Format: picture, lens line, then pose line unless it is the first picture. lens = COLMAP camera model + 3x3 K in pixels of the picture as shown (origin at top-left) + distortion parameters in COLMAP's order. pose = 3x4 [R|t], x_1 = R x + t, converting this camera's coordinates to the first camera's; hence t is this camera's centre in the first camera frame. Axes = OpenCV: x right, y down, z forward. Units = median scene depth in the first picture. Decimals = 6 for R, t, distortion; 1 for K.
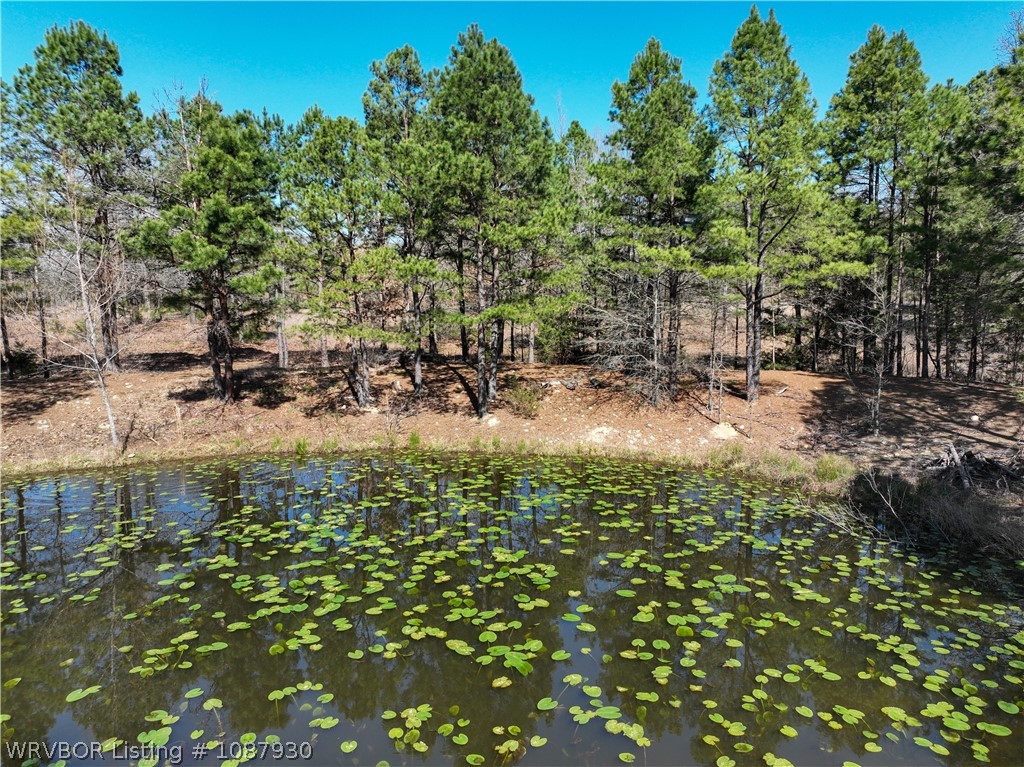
lens RADIAL K [[719.5, 0, 514.5], [0, 719.5, 383.6], [0, 0, 1]] dist [-0.003705, 0.023357]
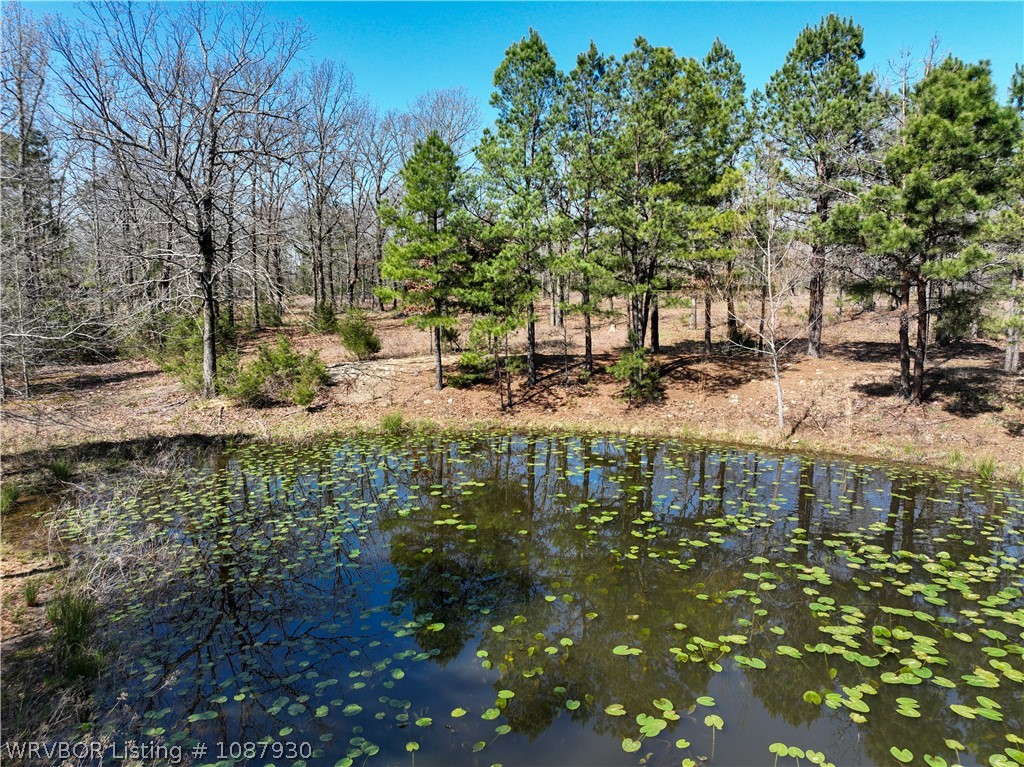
lens RADIAL K [[719.5, 0, 514.5], [0, 719.5, 383.6], [0, 0, 1]] dist [-0.003705, 0.023357]
pose [[0.566960, 0.119856, -0.814979, 0.055615], [-0.106306, 0.991731, 0.071896, -0.010522], [0.816857, 0.045875, 0.575013, 0.094517]]
